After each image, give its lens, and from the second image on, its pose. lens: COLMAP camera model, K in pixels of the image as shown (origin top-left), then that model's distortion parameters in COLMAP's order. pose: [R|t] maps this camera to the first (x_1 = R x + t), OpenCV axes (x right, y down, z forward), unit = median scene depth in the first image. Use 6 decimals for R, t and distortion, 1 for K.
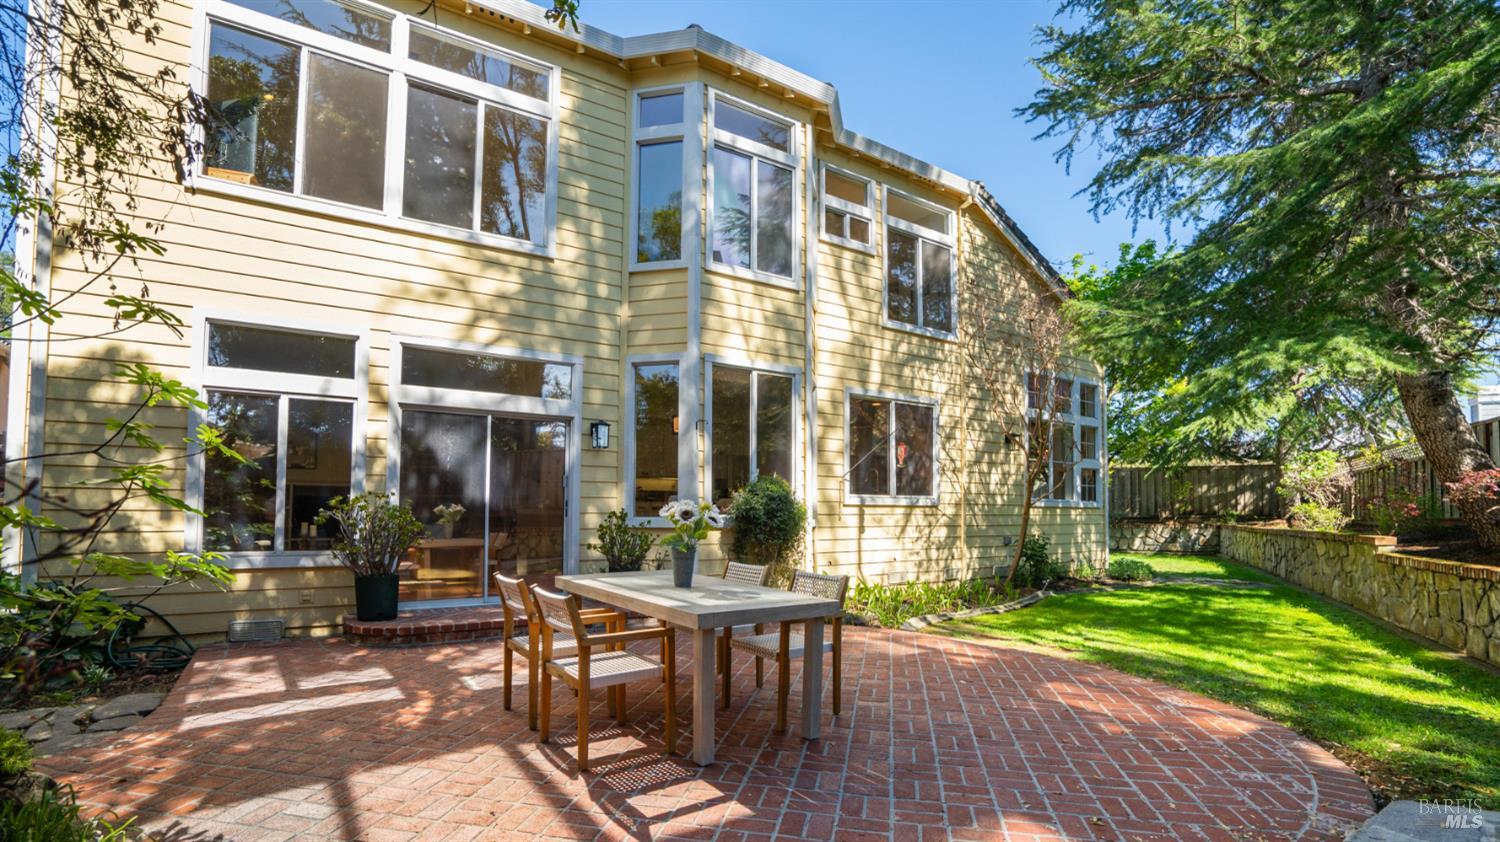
lens RADIAL K [[698.0, 0, 746.4], [0, 698.0, 482.0], [0, 0, 1]] dist [-0.063977, 0.030110]
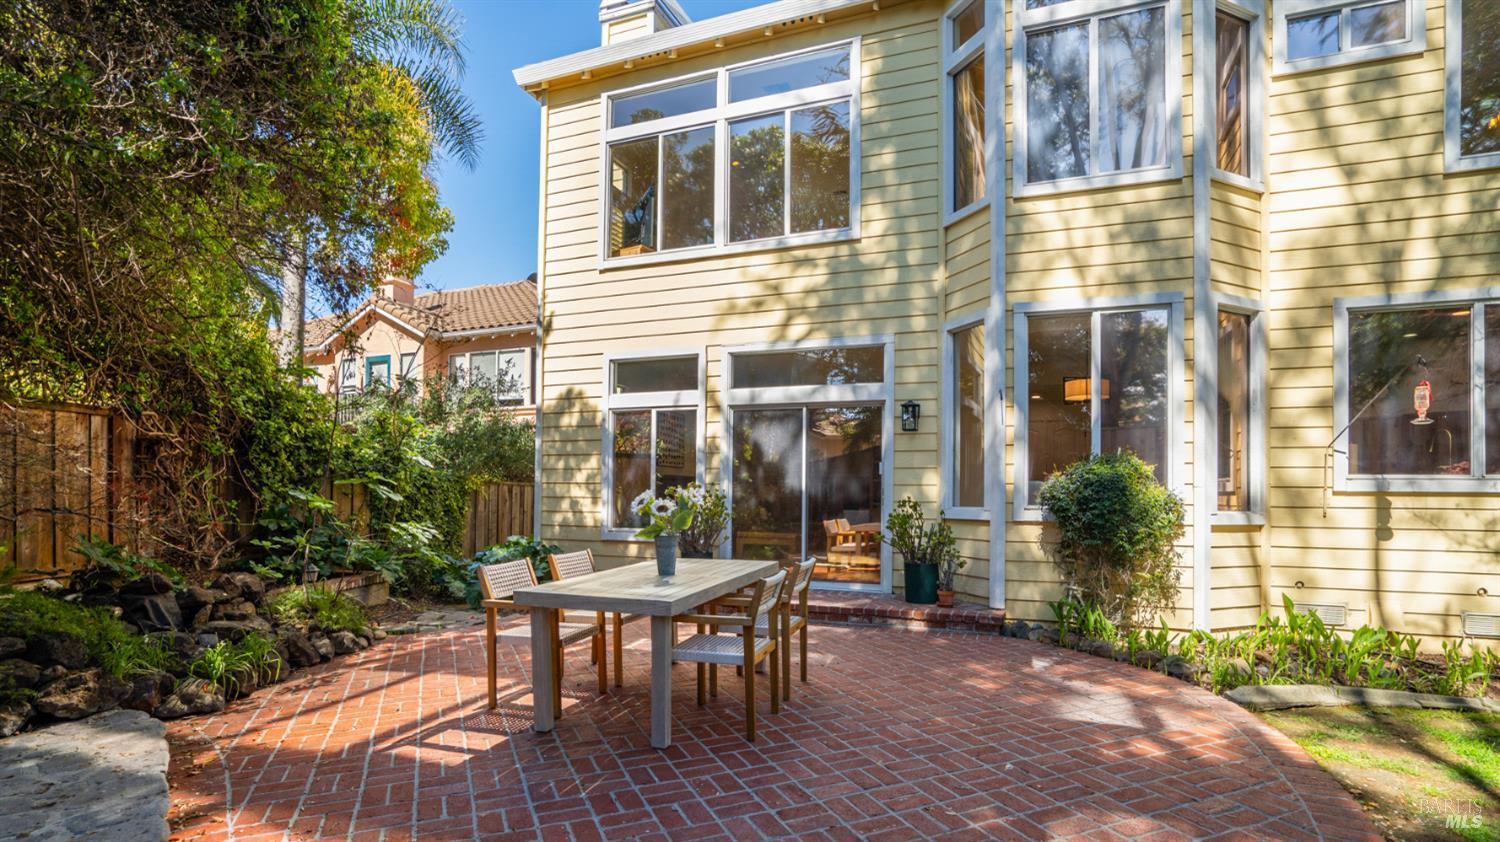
lens RADIAL K [[749.6, 0, 751.7], [0, 749.6, 480.7], [0, 0, 1]] dist [-0.048803, 0.028633]
pose [[0.575130, -0.014737, -0.817929, 0.535079], [0.027782, 0.999613, 0.001525, 0.010728], [0.817590, -0.023601, 0.575317, 0.295550]]
